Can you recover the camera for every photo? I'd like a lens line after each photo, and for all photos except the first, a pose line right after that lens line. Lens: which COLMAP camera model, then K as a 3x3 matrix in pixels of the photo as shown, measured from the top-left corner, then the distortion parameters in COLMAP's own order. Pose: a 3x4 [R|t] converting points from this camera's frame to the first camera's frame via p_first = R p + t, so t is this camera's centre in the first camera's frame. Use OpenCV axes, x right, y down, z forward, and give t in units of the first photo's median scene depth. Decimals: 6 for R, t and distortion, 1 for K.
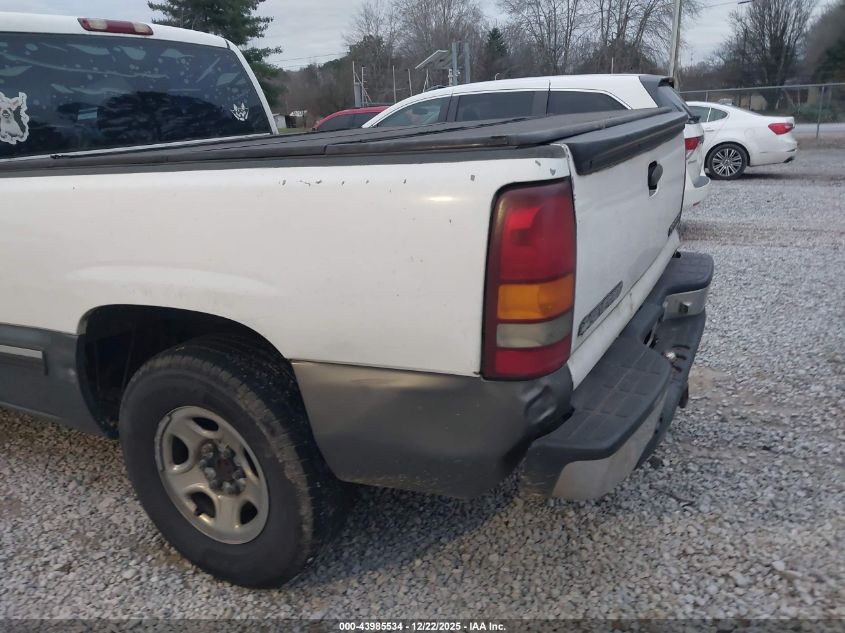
lens RADIAL K [[695.8, 0, 422.5], [0, 695.8, 316.5], [0, 0, 1]] dist [0.103535, -0.107564]
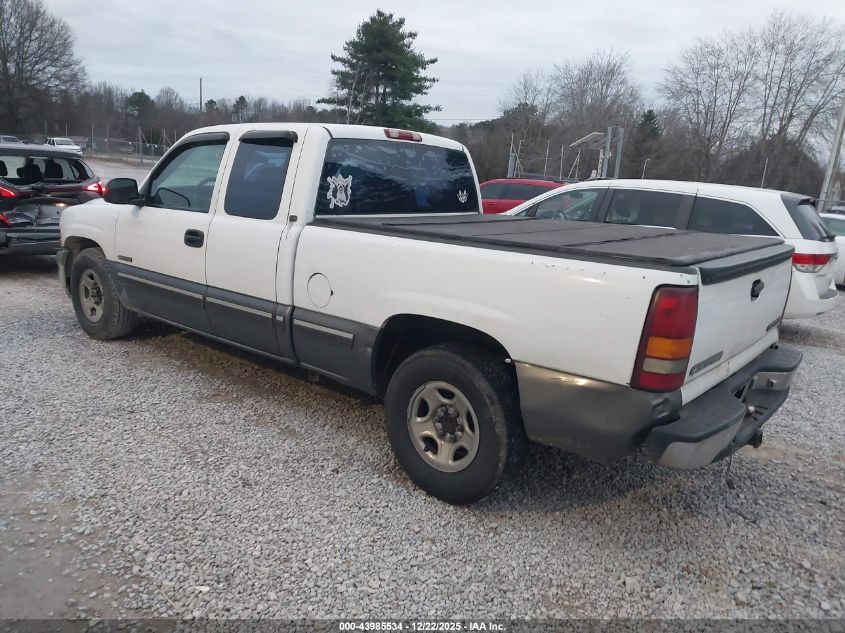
lens RADIAL K [[681.4, 0, 422.5], [0, 681.4, 316.5], [0, 0, 1]] dist [0.001878, -0.008851]
pose [[0.971108, 0.164129, -0.173234, -0.108651], [-0.176937, 0.982319, -0.061178, 0.076946], [0.160130, 0.090062, 0.982979, -0.561077]]
